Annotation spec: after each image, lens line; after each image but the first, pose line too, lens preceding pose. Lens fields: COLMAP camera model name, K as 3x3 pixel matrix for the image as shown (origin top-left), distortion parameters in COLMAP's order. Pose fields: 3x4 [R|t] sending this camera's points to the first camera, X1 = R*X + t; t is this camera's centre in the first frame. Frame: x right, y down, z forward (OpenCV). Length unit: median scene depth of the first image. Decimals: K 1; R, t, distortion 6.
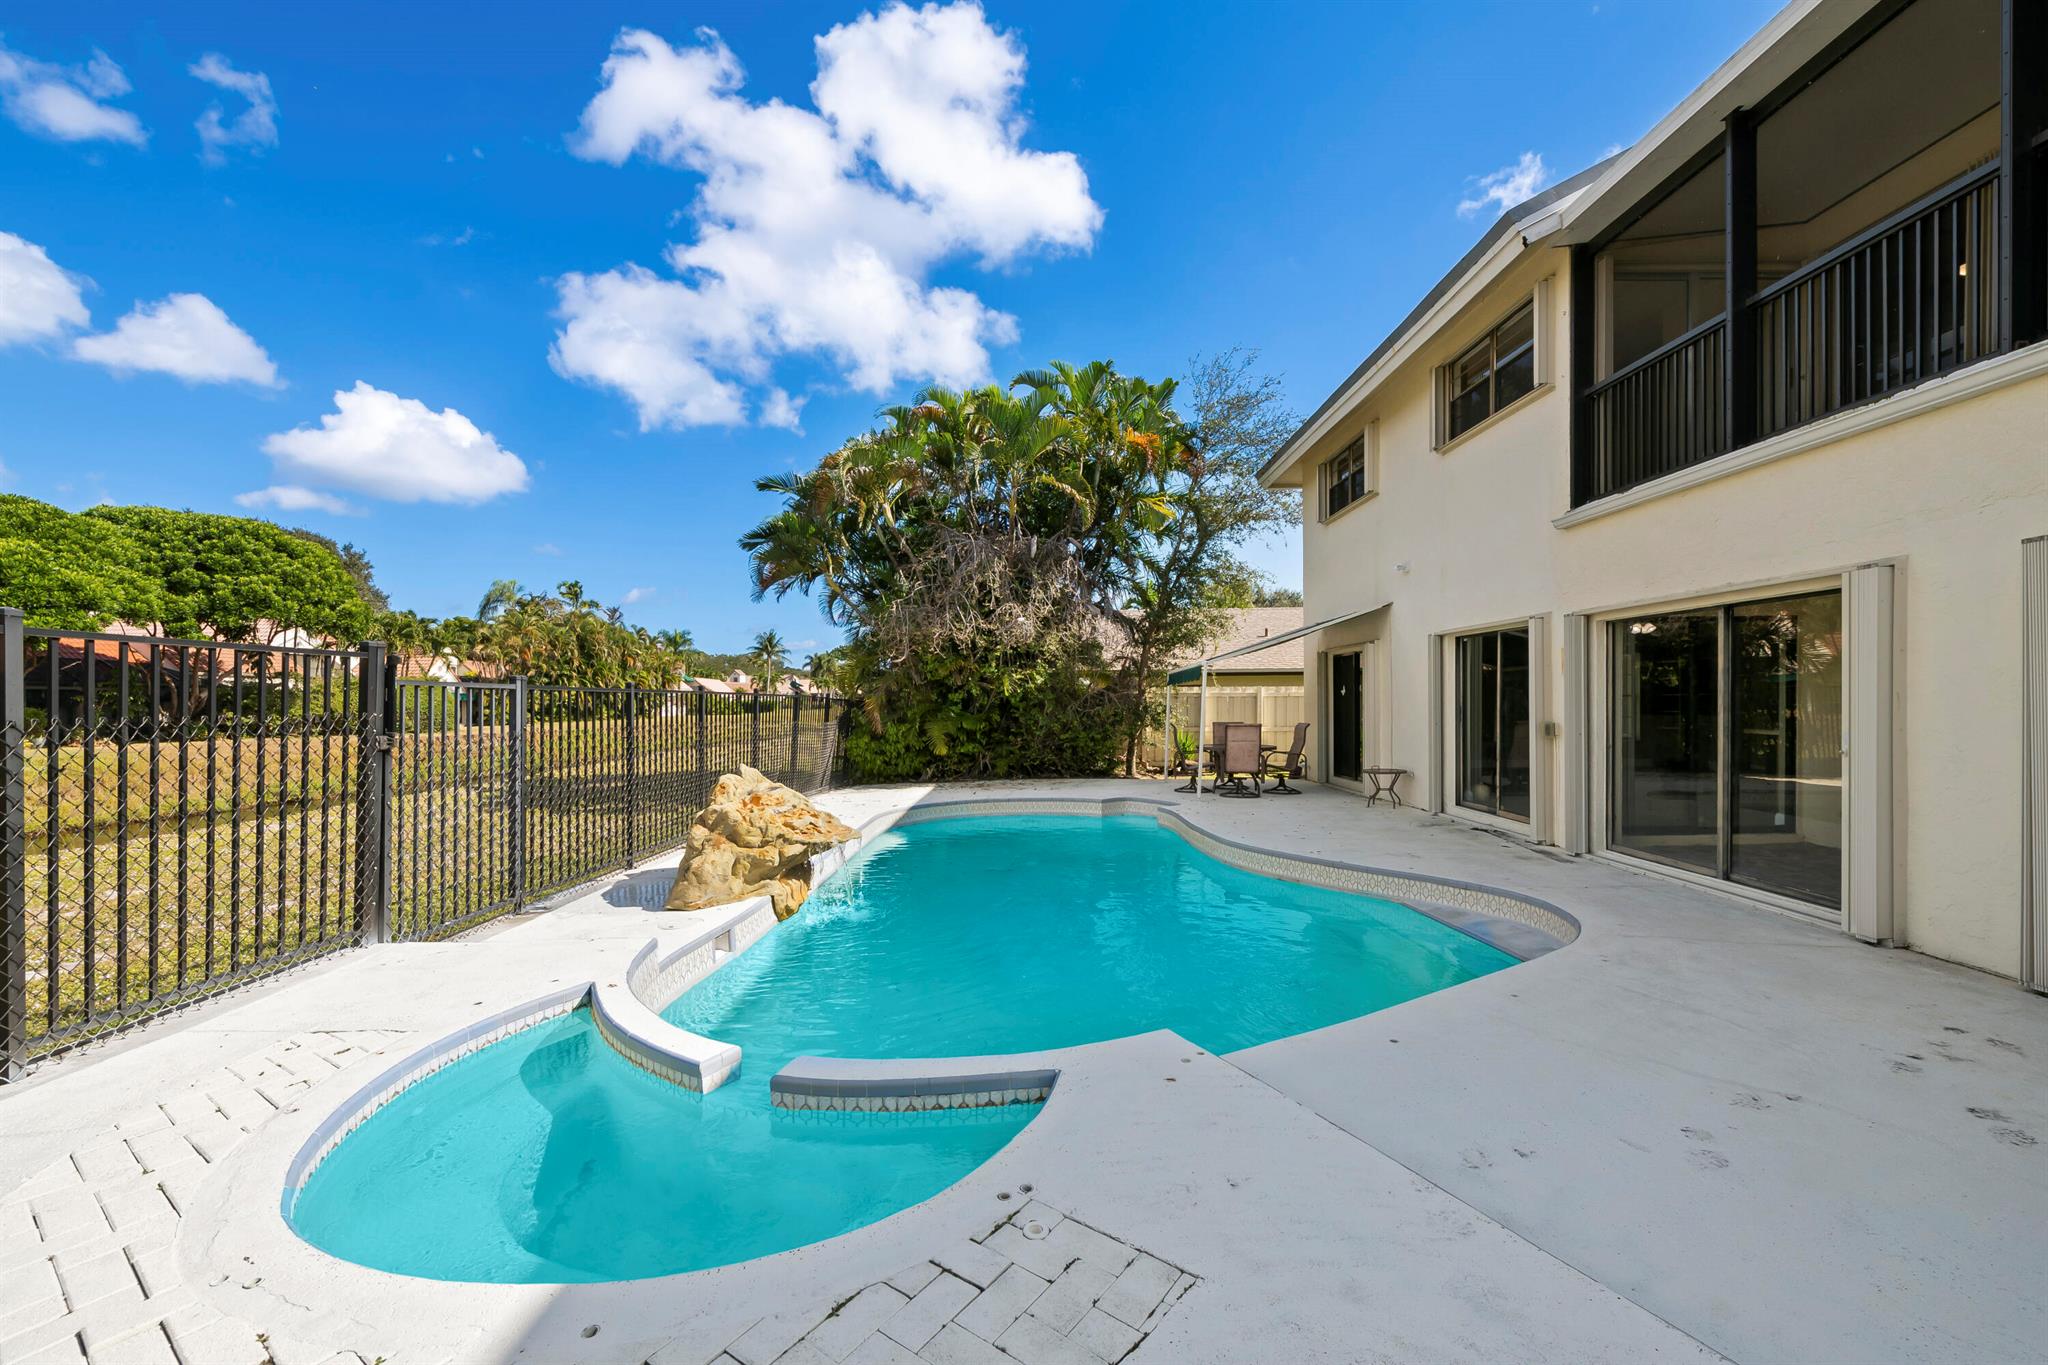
lens RADIAL K [[813.2, 0, 1006.9], [0, 813.2, 718.6], [0, 0, 1]] dist [0.000266, -0.002972]
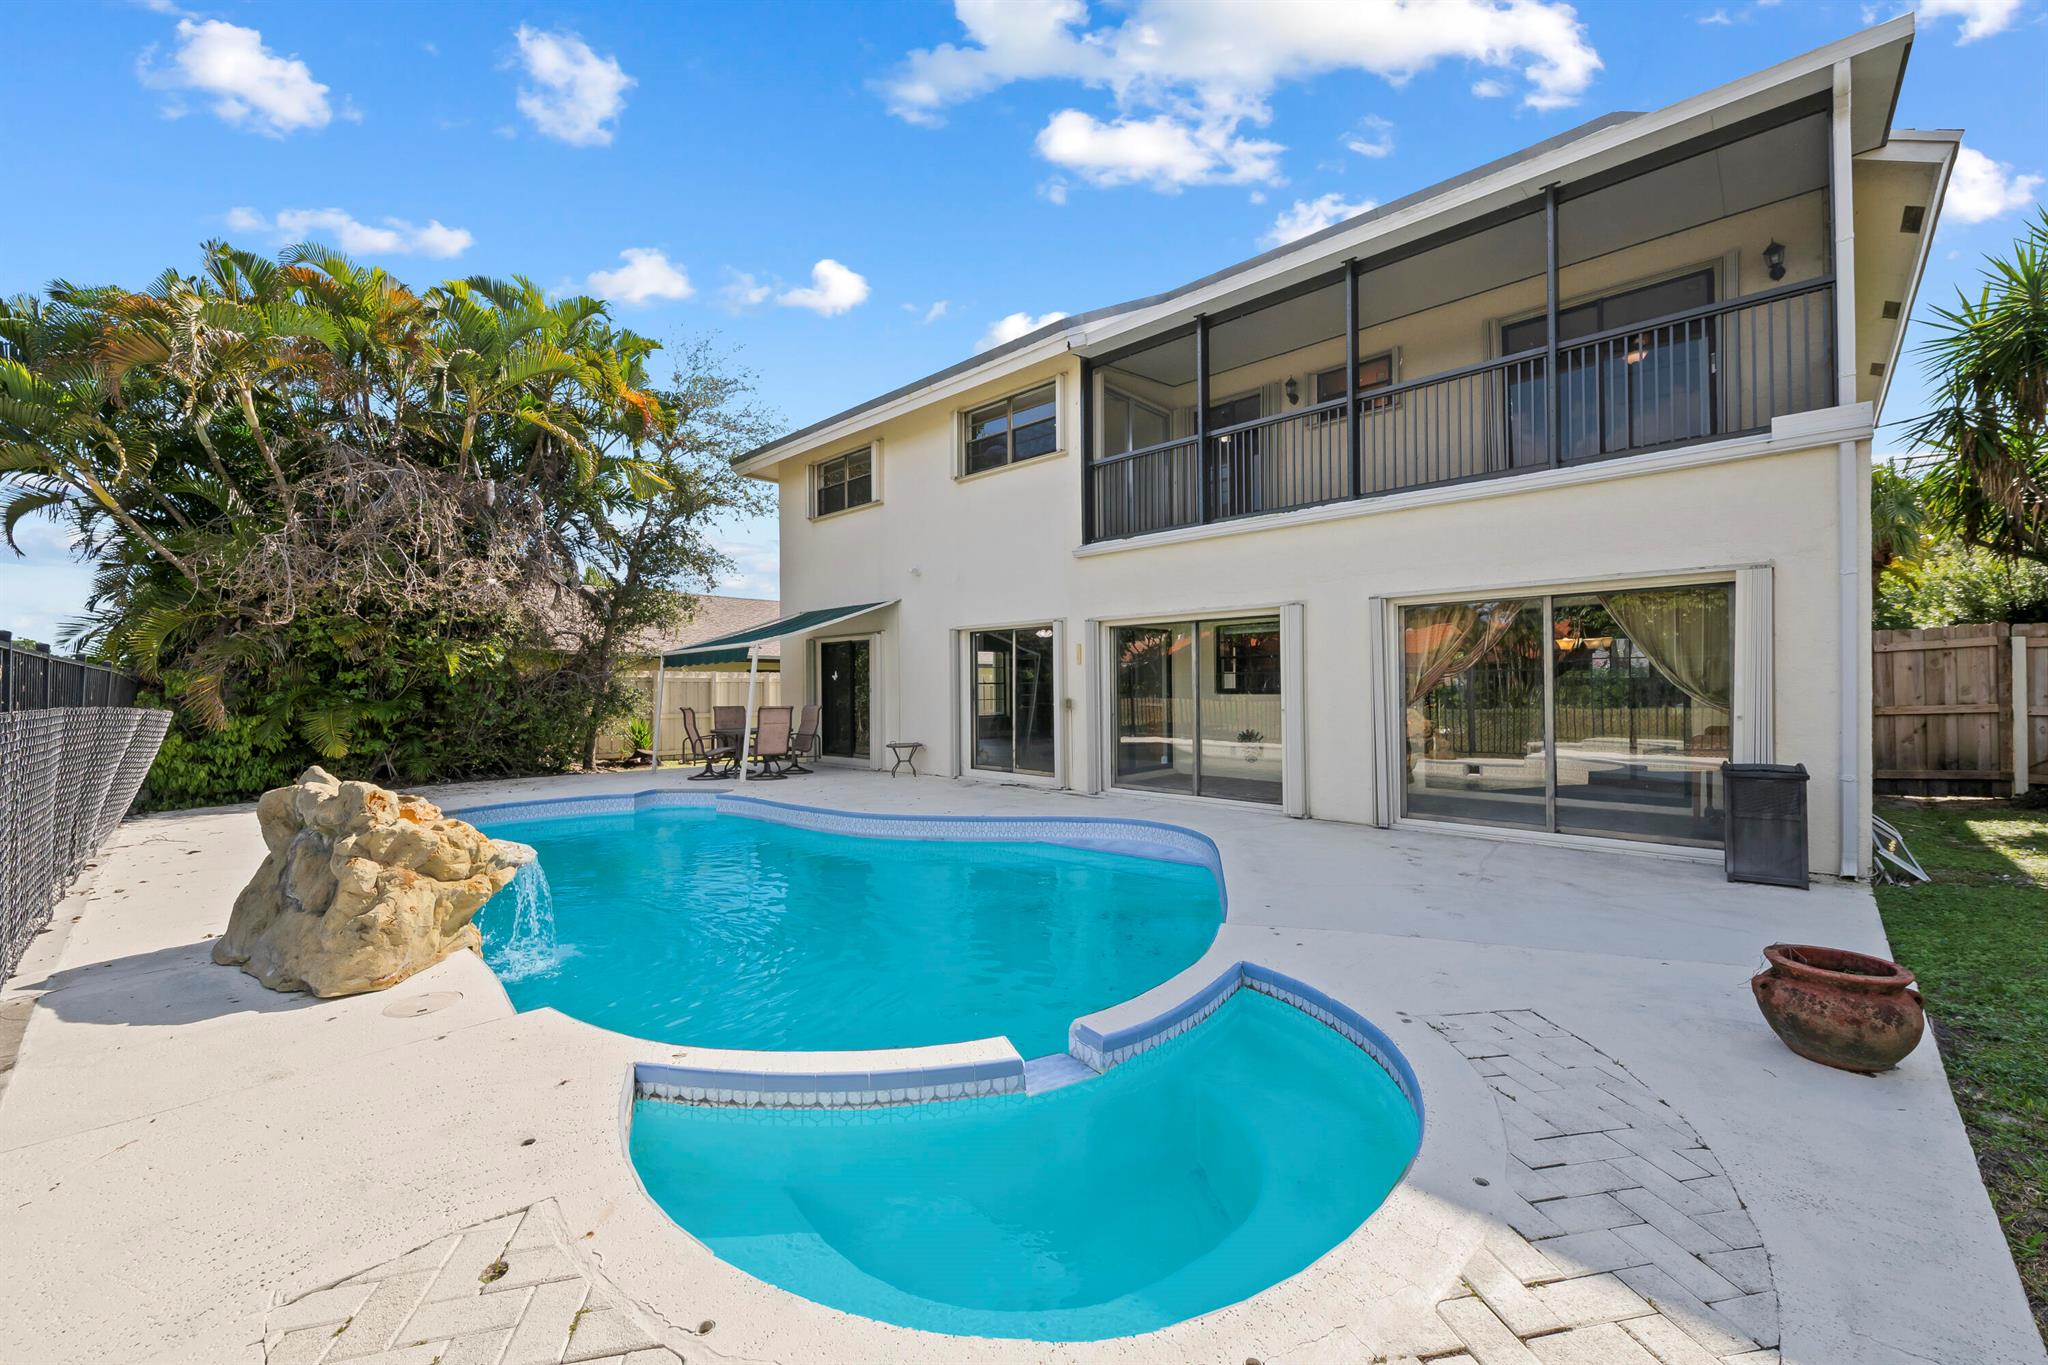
lens RADIAL K [[813.2, 0, 1011.2], [0, 813.2, 687.0], [0, 0, 1]] dist [0.000266, -0.002972]
pose [[0.684055, 0.007107, 0.729396, -0.250084], [0.013358, 0.999663, -0.022267, 0.008510], [-0.729308, 0.024975, 0.683729, 0.092324]]
